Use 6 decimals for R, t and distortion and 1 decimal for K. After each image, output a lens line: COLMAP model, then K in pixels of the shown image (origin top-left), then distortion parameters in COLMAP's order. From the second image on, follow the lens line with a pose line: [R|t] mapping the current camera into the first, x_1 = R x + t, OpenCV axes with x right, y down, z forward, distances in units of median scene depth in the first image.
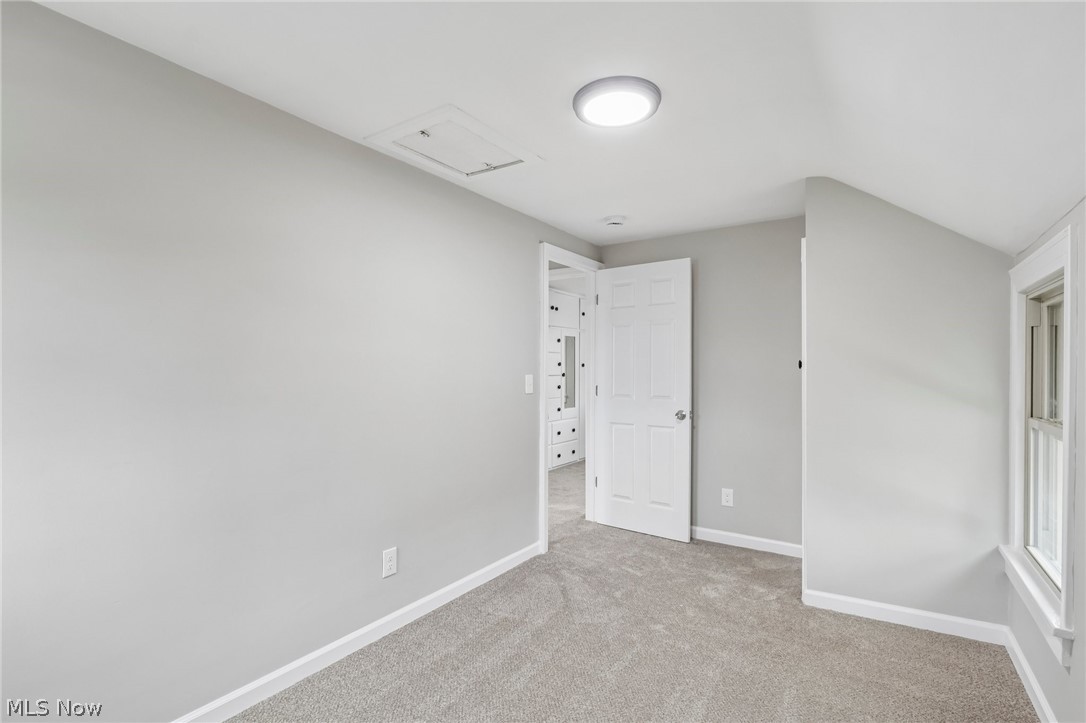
lens RADIAL K [[510.0, 0, 538.5], [0, 510.0, 374.8], [0, 0, 1]] dist [-0.001412, -0.000350]
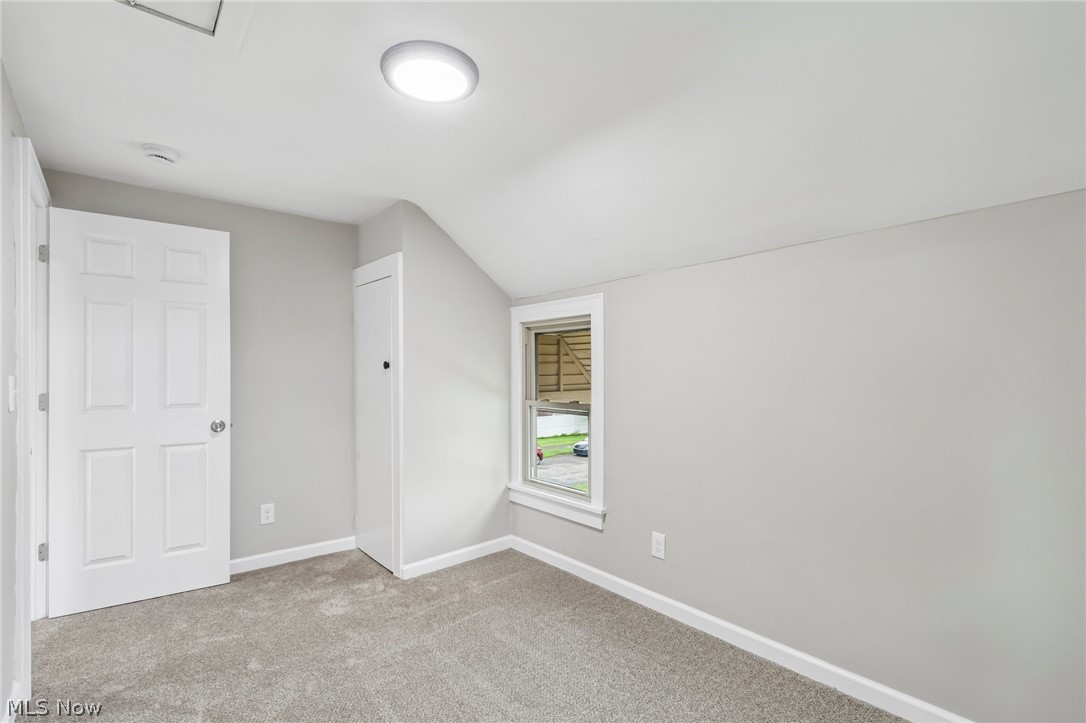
lens RADIAL K [[510.0, 0, 538.5], [0, 510.0, 374.8], [0, 0, 1]] dist [-0.001412, -0.000350]
pose [[0.278935, -0.002758, 0.960306, -0.400833], [0.005689, 0.999983, 0.001219, 0.000343], [-0.960293, 0.005123, 0.278946, 0.343056]]
